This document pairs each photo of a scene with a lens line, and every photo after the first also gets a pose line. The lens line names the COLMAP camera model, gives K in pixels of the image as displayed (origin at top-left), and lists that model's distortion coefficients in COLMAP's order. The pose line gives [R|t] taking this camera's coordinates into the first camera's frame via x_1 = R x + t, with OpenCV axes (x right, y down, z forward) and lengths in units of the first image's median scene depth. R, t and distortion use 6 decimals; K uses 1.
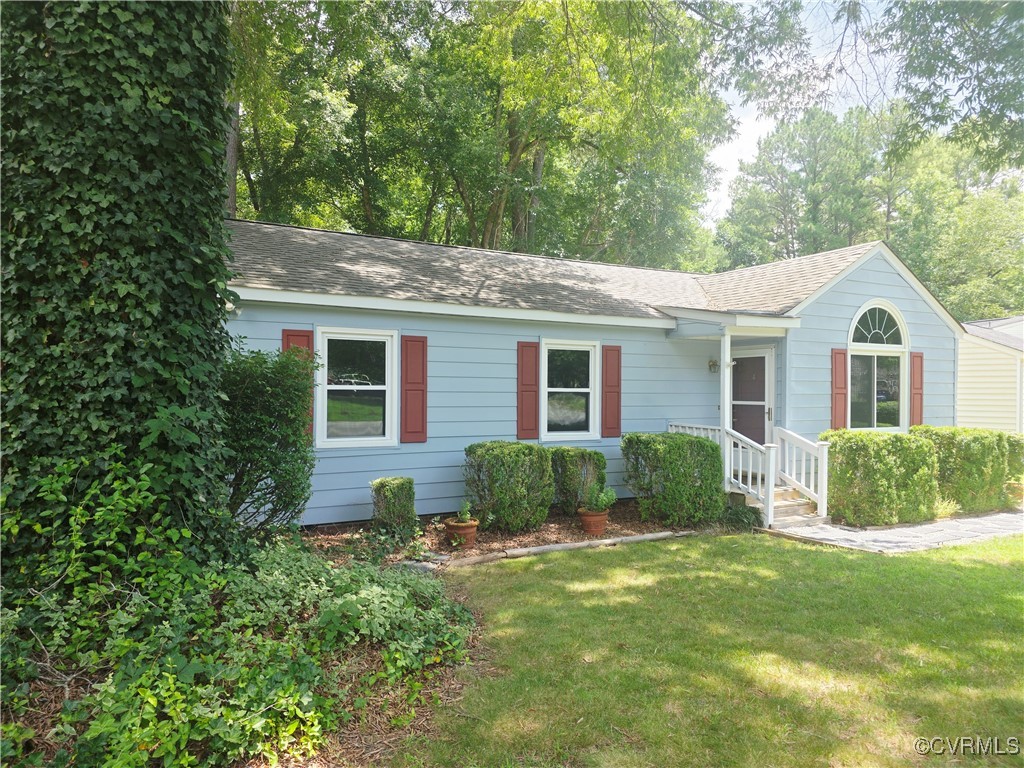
lens RADIAL K [[699.2, 0, 512.0], [0, 699.2, 384.0], [0, 0, 1]] dist [0.002208, 0.000231]
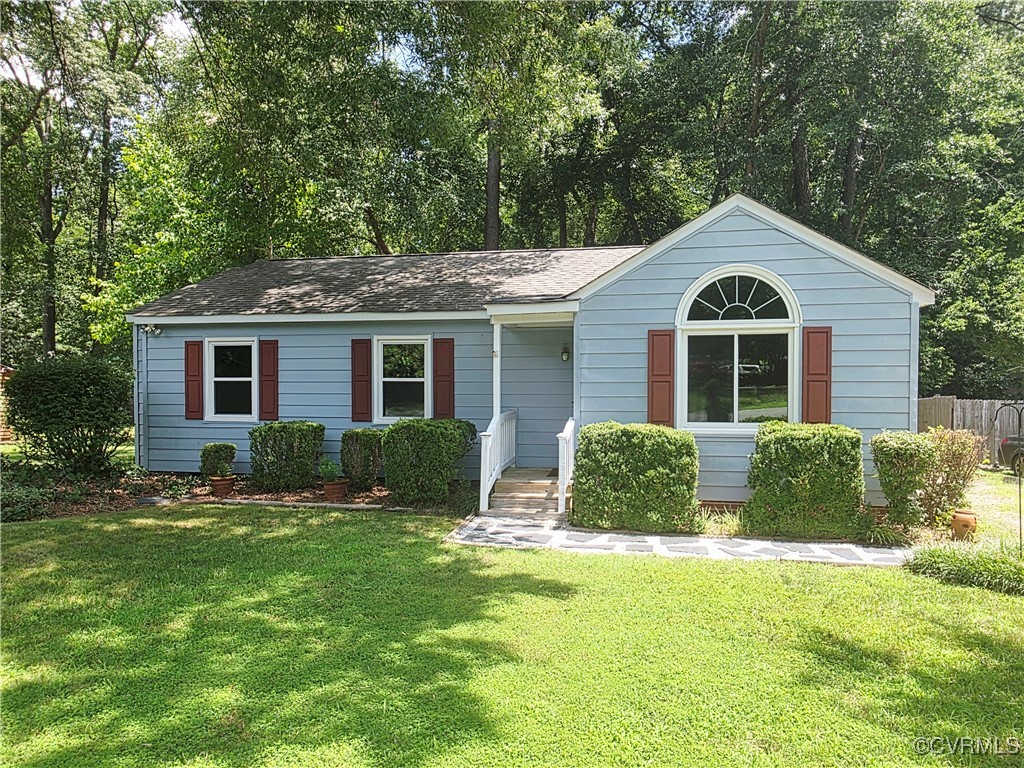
lens RADIAL K [[676.4, 0, 512.0], [0, 676.4, 384.0], [0, 0, 1]] dist [0.034534, -0.000026]
pose [[0.788787, -0.004264, -0.614652, 0.841288], [0.011166, 0.999910, 0.007393, 0.009047], [0.614565, -0.012695, 0.788764, 0.224537]]
